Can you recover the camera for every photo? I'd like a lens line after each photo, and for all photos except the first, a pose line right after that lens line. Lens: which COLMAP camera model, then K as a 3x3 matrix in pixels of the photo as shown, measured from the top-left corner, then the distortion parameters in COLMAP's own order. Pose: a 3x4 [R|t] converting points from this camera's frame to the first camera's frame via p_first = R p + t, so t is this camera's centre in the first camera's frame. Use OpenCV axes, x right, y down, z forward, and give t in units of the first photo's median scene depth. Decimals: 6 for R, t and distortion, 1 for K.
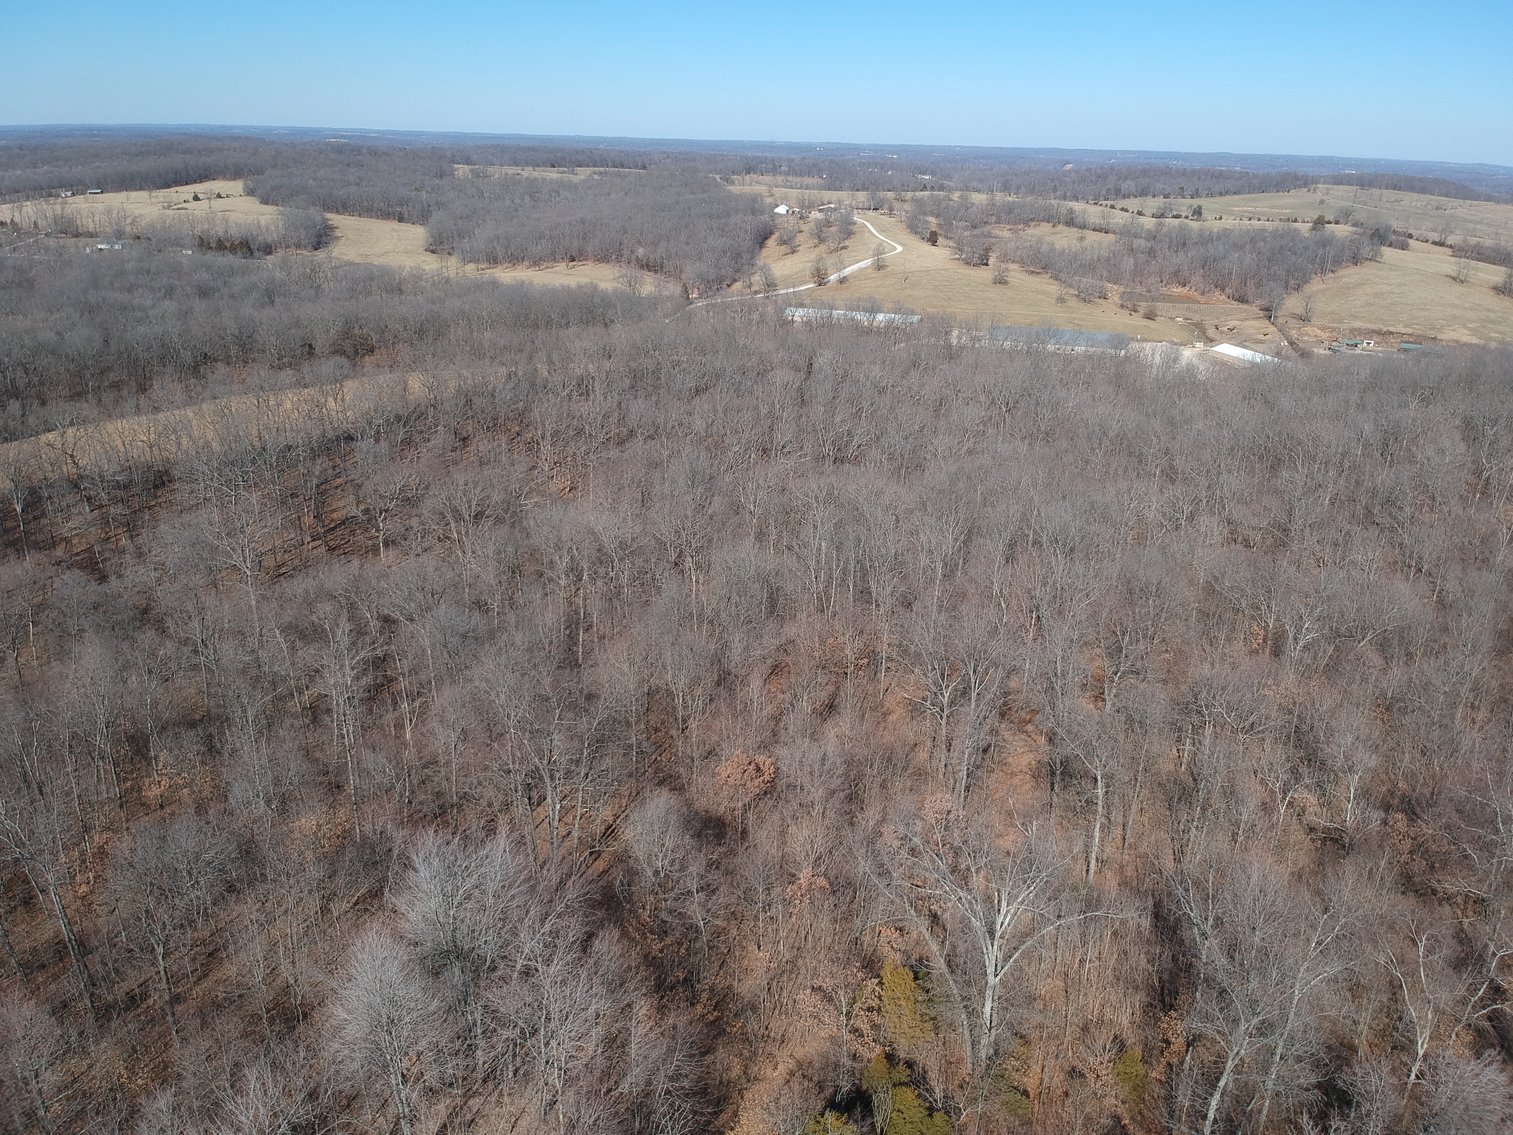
lens RADIAL K [[1109.1, 0, 753.5], [0, 1109.1, 561.7], [0, 0, 1]] dist [0.075308, -0.140704]
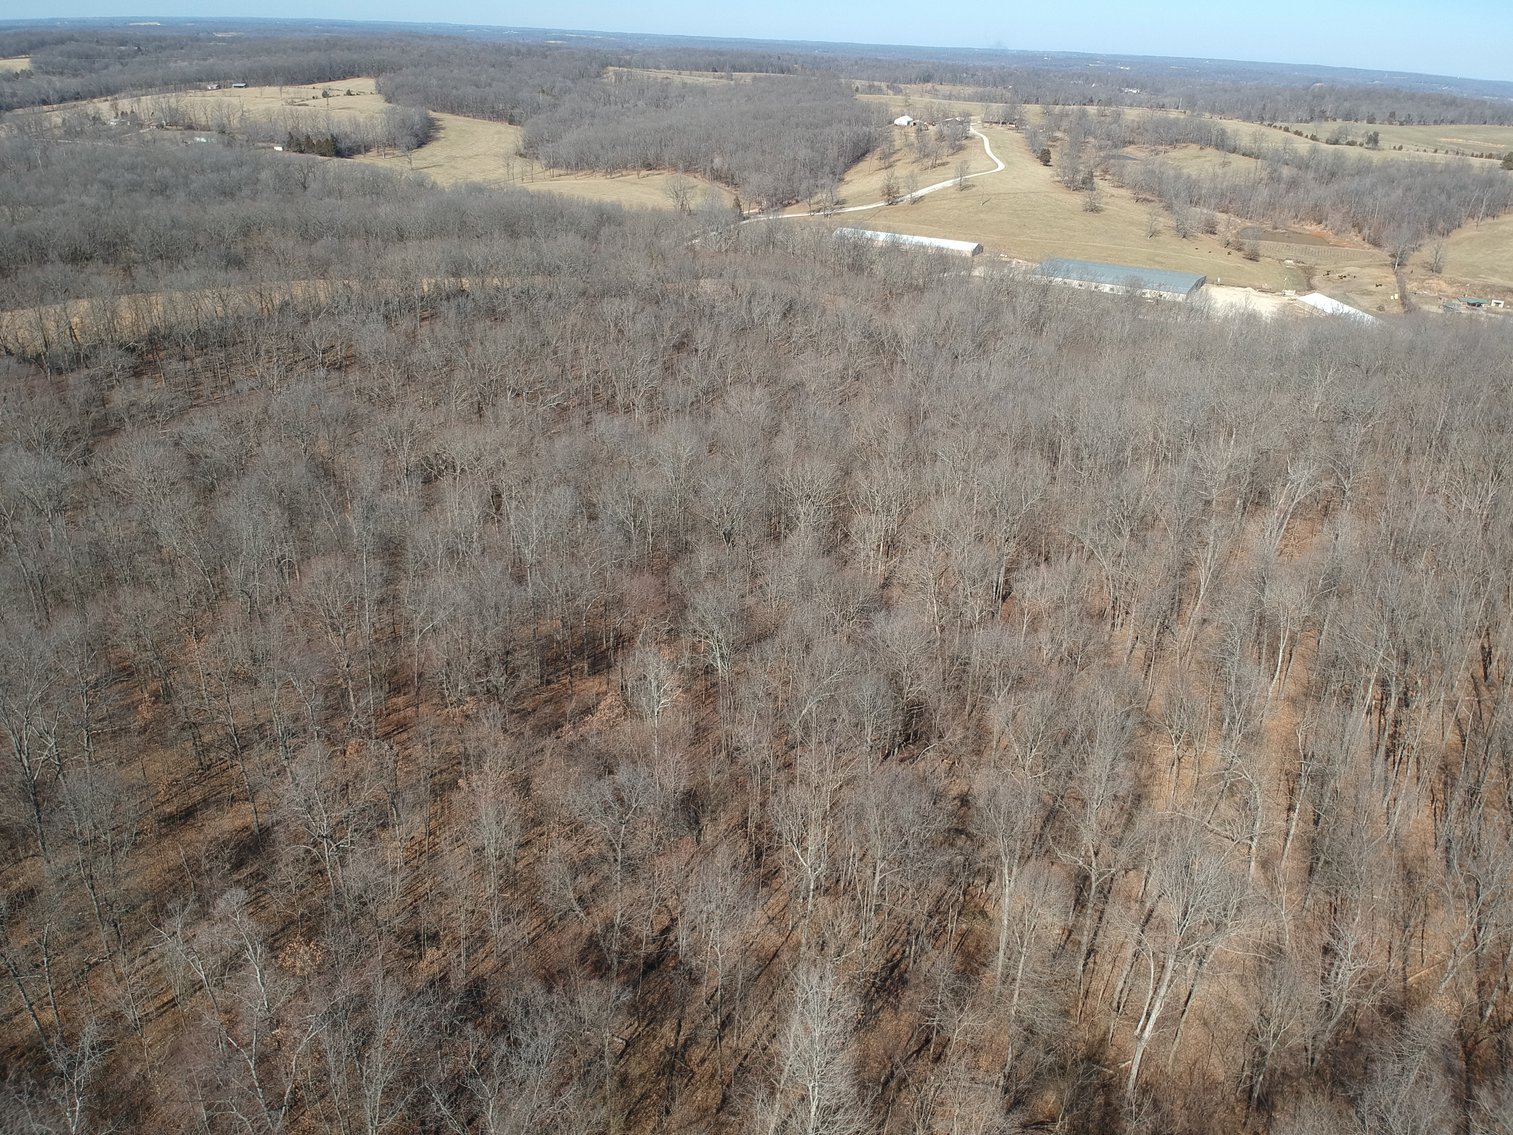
lens RADIAL K [[1109.1, 0, 753.5], [0, 1109.1, 561.7], [0, 0, 1]] dist [0.075308, -0.140704]
pose [[0.981796, 0.092232, -0.166042, 0.135671], [-0.080313, 0.993781, 0.077133, -0.017980], [0.172124, -0.062393, 0.983097, 0.056288]]
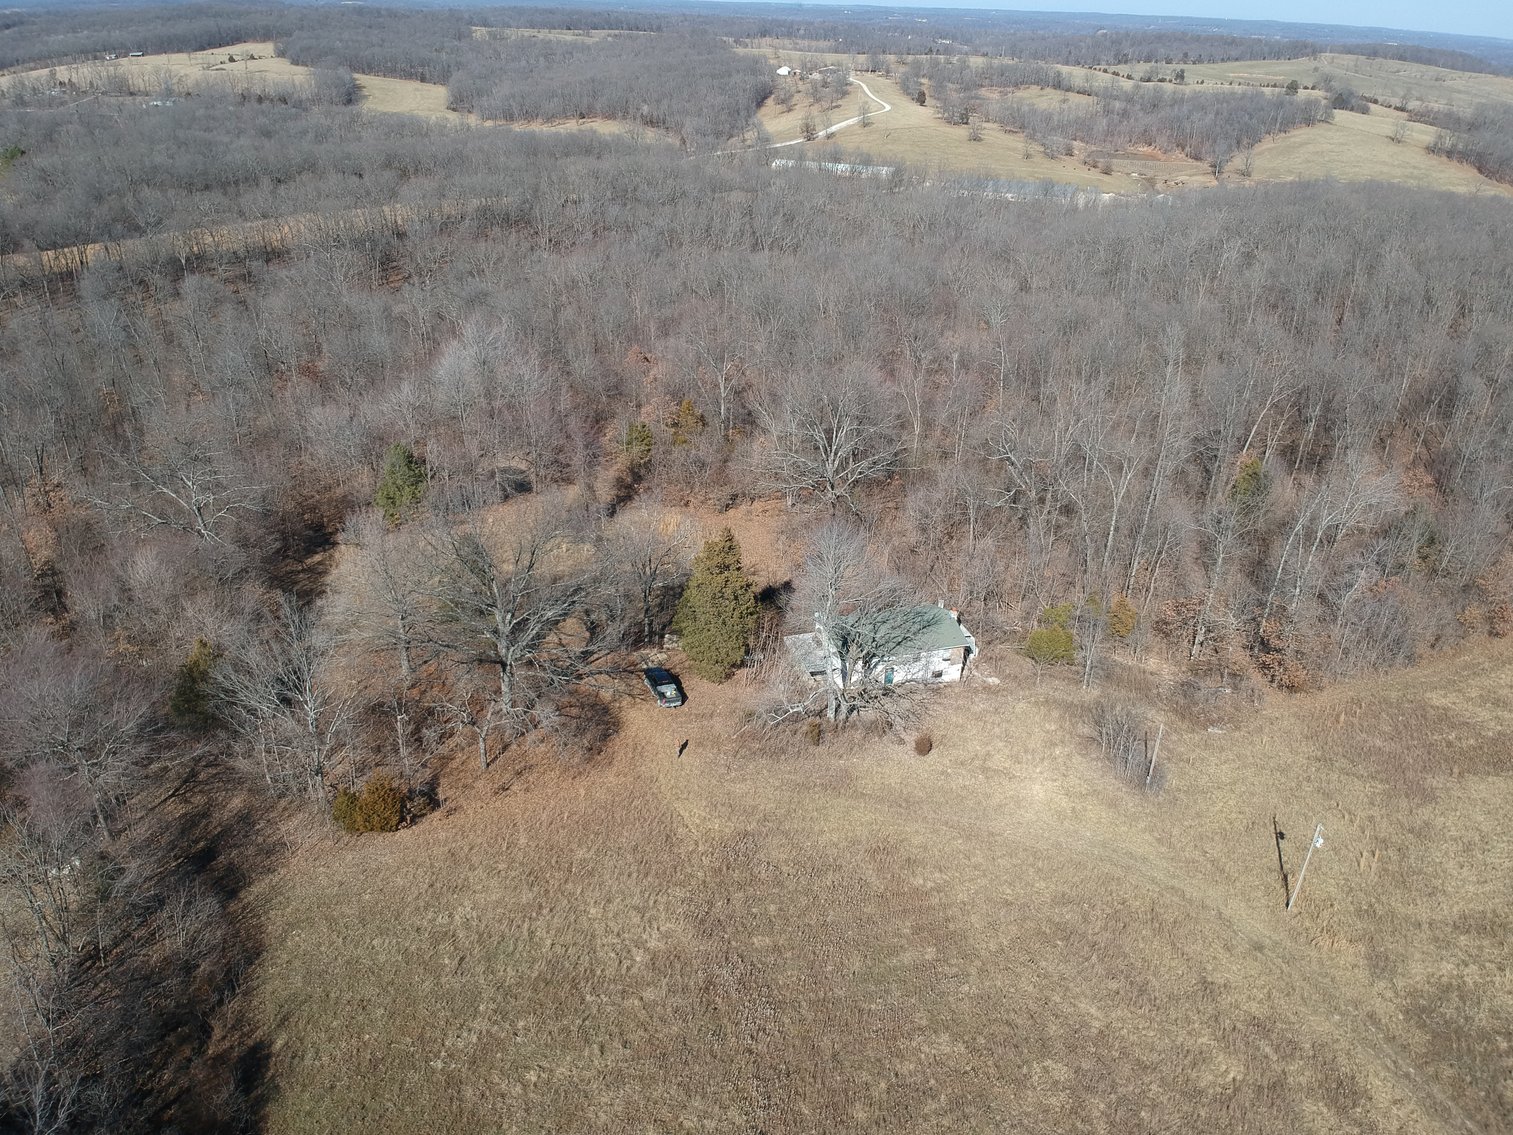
lens RADIAL K [[1109.1, 0, 753.5], [0, 1109.1, 561.7], [0, 0, 1]] dist [0.075308, -0.140704]
pose [[0.999728, 0.012997, -0.019347, 0.033979], [-0.010950, 0.994686, 0.102373, 0.051196], [0.020575, -0.102134, 0.994558, -0.133168]]
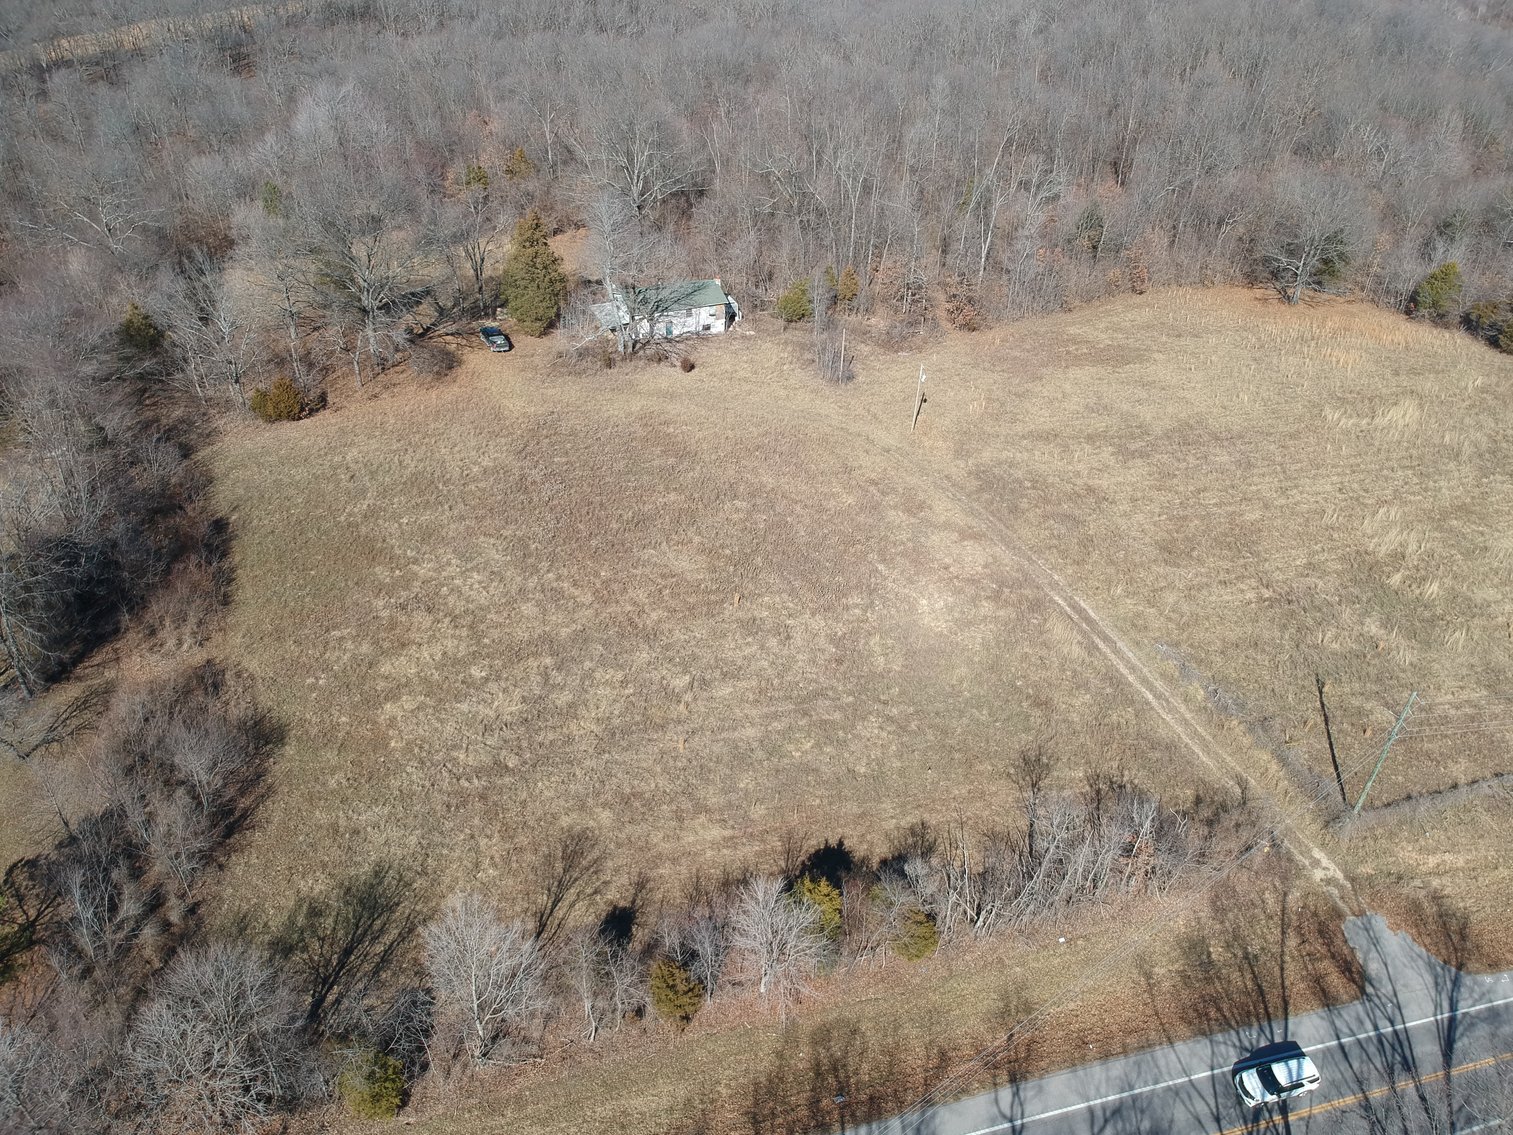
lens RADIAL K [[1115.1, 0, 756.0], [0, 1115.1, 550.9], [0, 0, 1]] dist [0.094383, -0.172243]
pose [[0.996712, -0.045846, 0.066804, 0.050198], [0.028941, 0.971574, 0.234960, 0.074133], [-0.075677, -0.232254, 0.969707, -0.192609]]
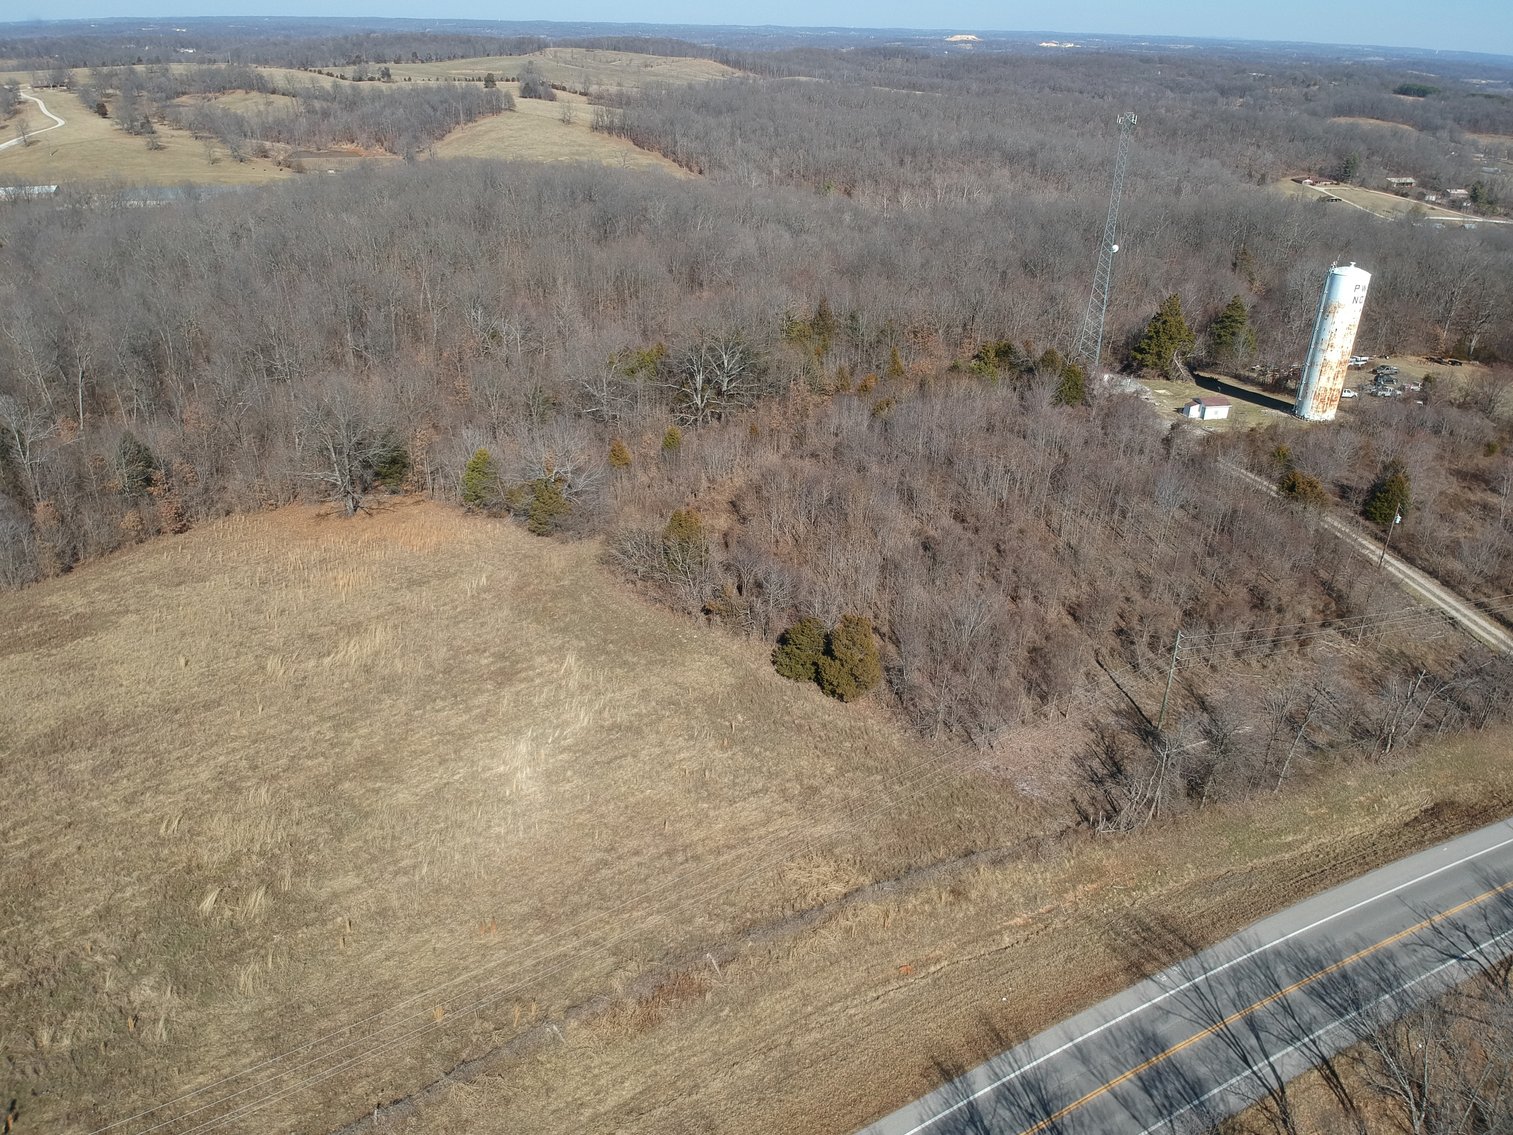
lens RADIAL K [[1109.1, 0, 753.5], [0, 1109.1, 561.7], [0, 0, 1]] dist [0.075308, -0.140704]
pose [[0.859894, -0.226492, 0.457475, 0.144601], [0.180426, 0.973185, 0.142678, 0.074722], [-0.477524, -0.040148, 0.877701, -0.182217]]
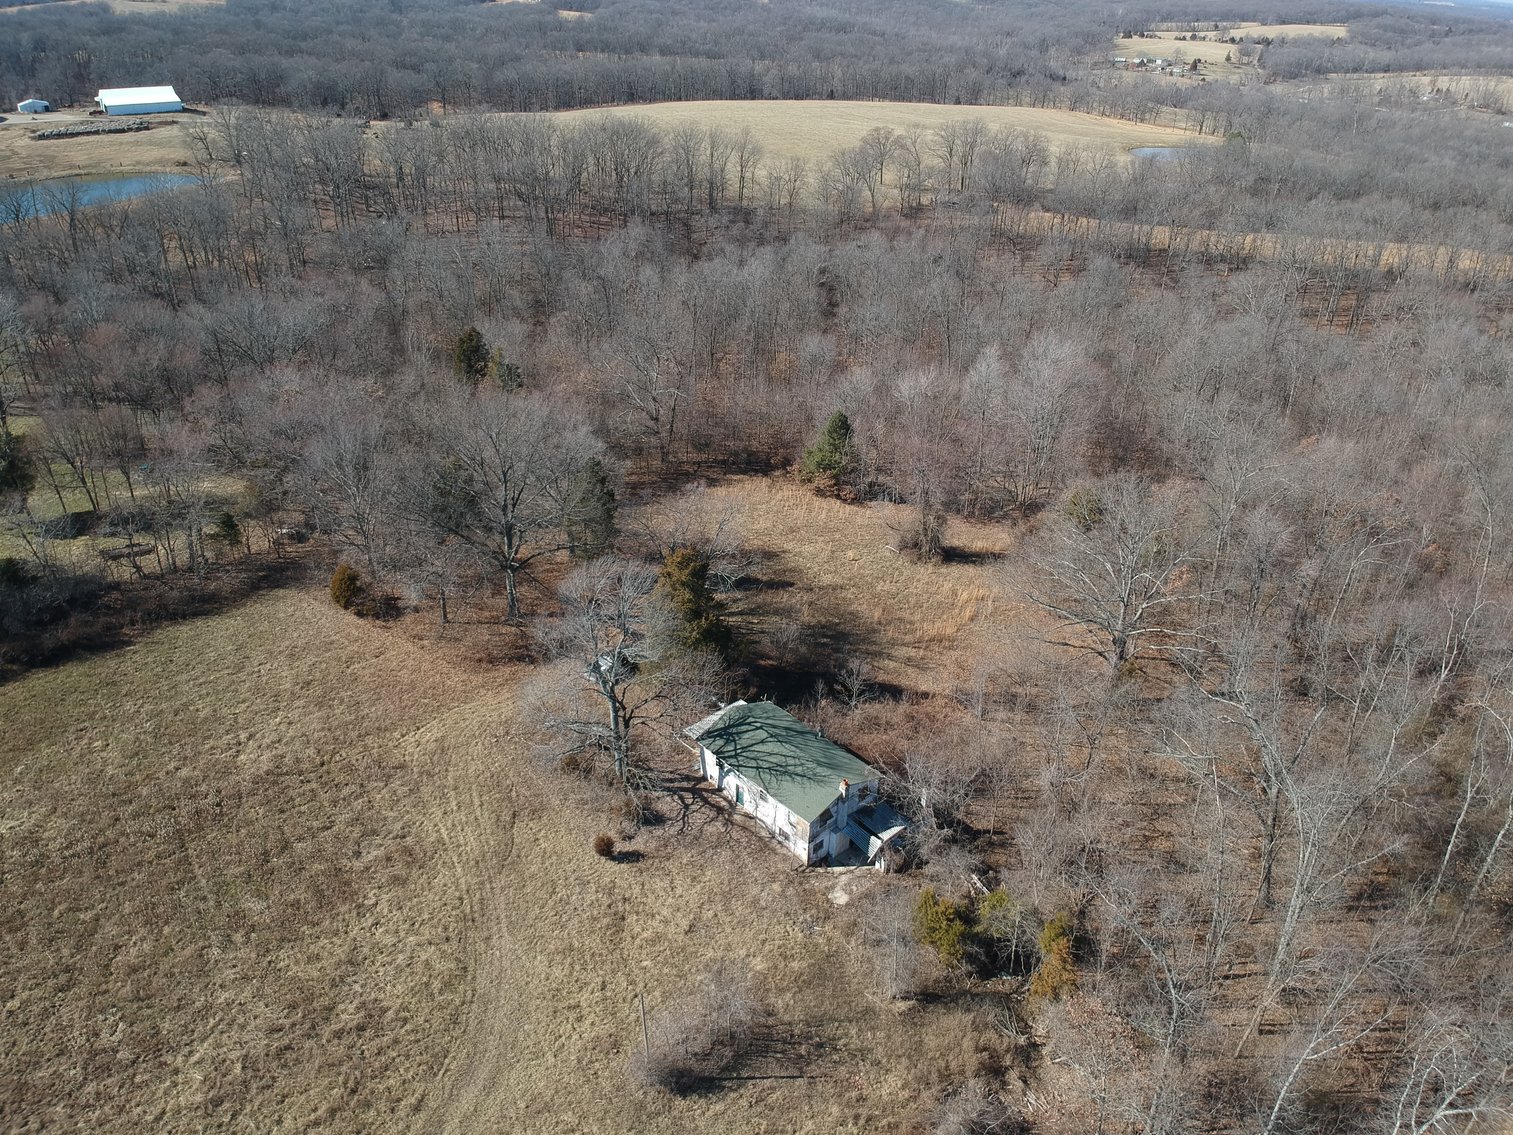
lens RADIAL K [[1117.8, 0, 761.0], [0, 1117.8, 549.2], [0, 0, 1]] dist [0.061372, -0.126700]
pose [[0.410611, 0.409454, -0.814706, 0.142415], [-0.339659, 0.897883, 0.280069, 0.021181], [0.846186, 0.161723, 0.507755, -0.049160]]
